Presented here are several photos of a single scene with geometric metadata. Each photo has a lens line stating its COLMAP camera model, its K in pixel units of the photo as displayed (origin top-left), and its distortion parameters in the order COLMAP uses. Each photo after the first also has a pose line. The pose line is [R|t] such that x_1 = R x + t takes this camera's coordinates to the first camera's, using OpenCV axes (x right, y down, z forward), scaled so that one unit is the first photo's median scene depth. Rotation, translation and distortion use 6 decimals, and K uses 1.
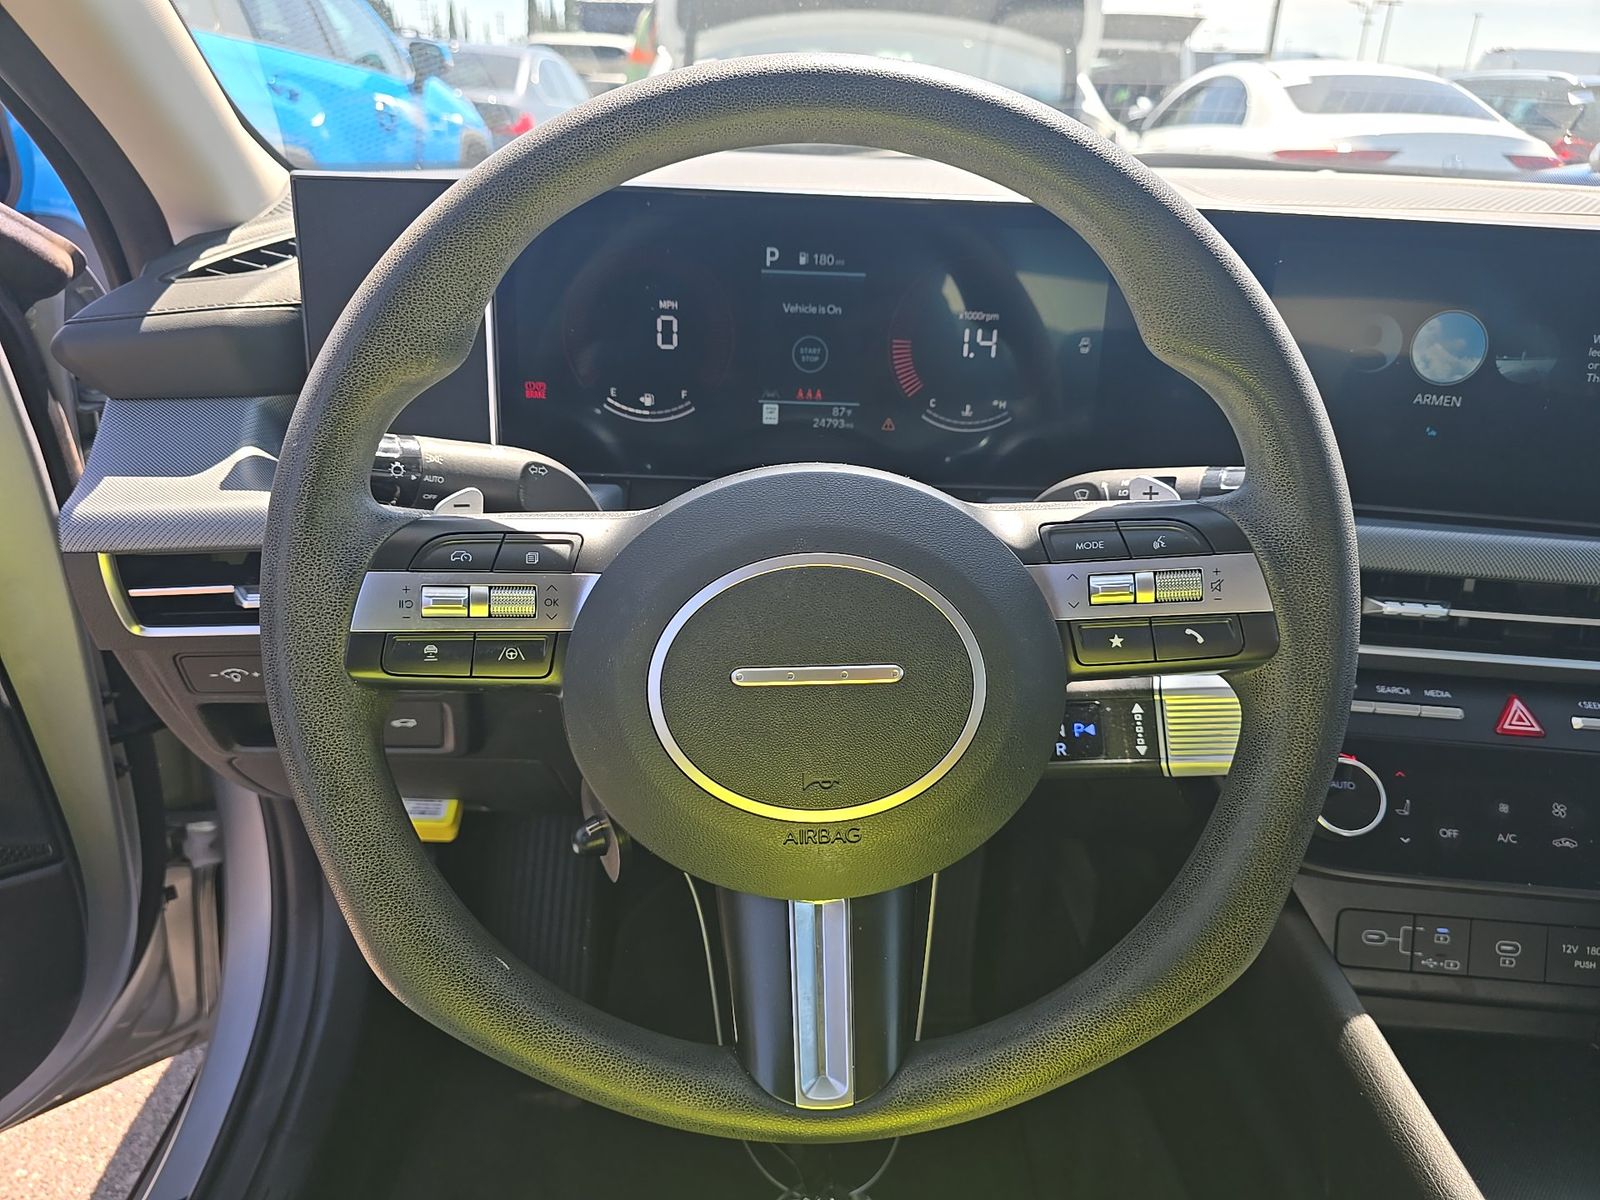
lens RADIAL K [[1094.5, 0, 814.3], [0, 1094.5, 598.9], [0, 0, 1]] dist [0.023026, -0.023504]
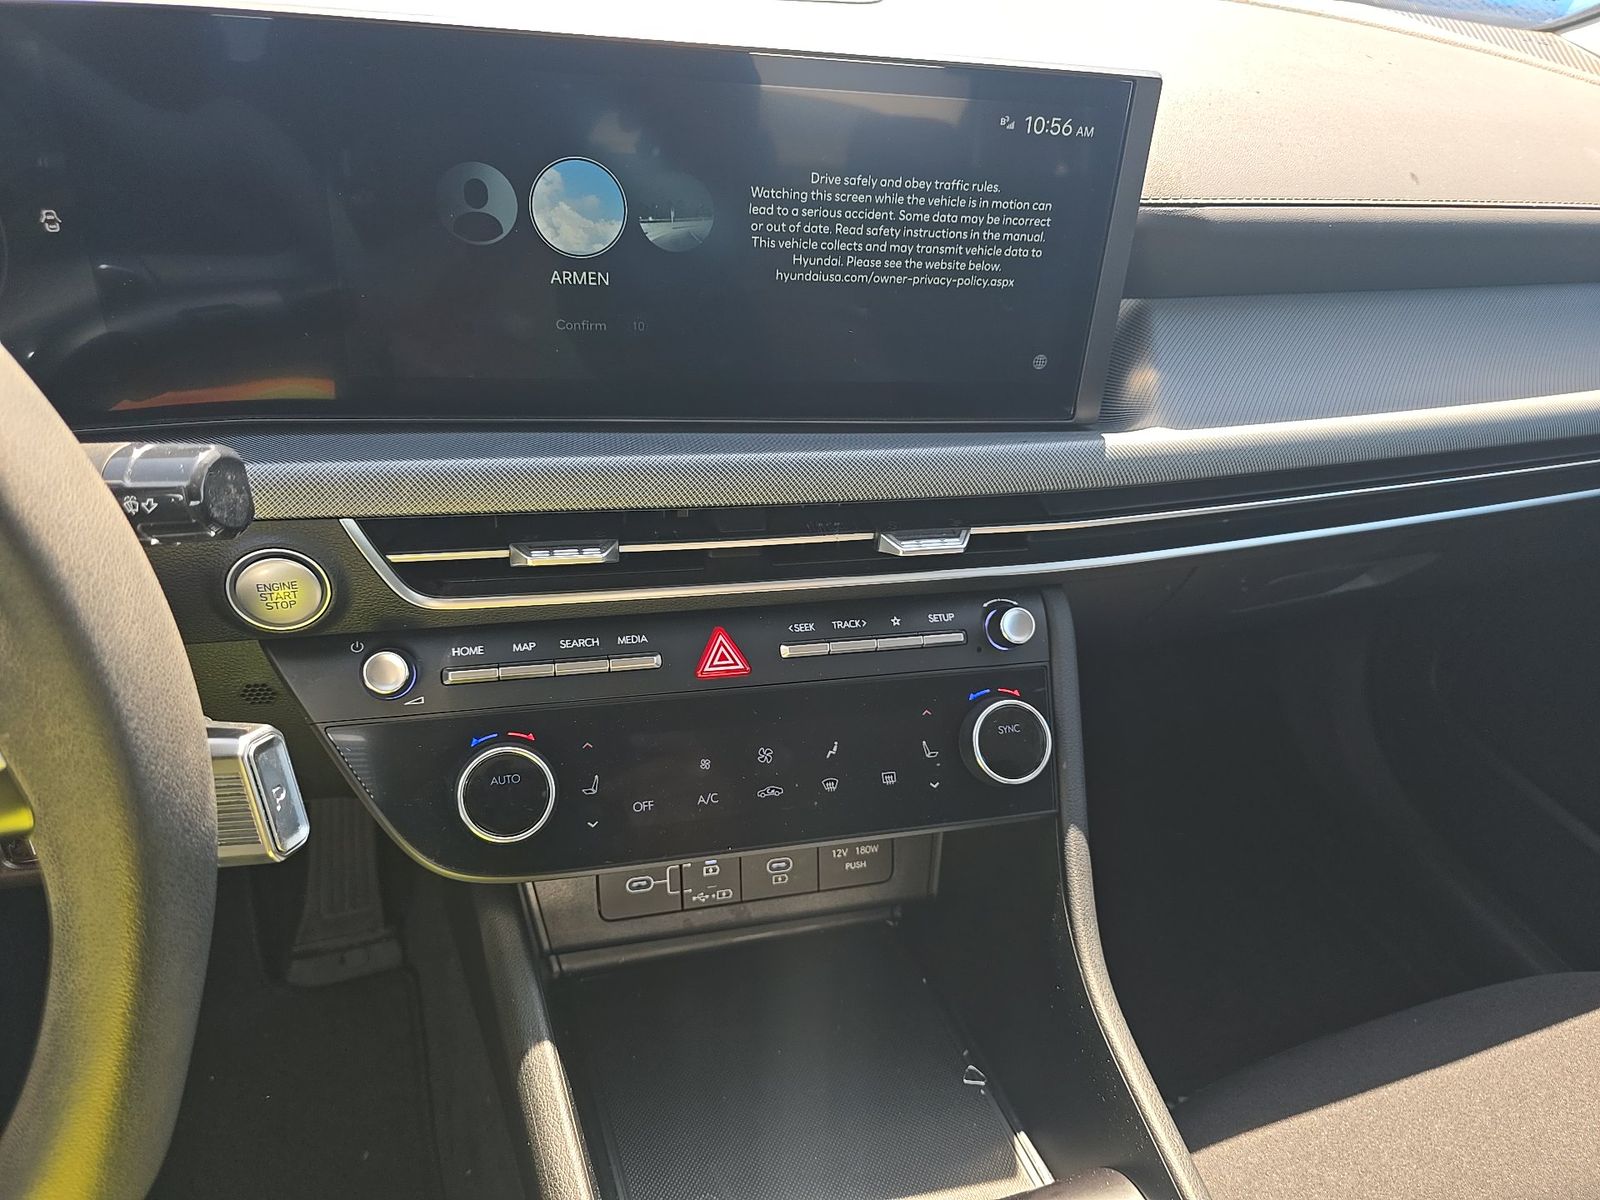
lens RADIAL K [[1094.5, 0, 792.9], [0, 1094.5, 601.2], [0, 0, 1]] dist [0.023026, -0.023504]
pose [[0.947192, -0.144848, 0.286089, 0.458066], [0.079126, 0.970153, 0.229223, -0.126373], [-0.310752, -0.194481, 0.930382, 0.196123]]
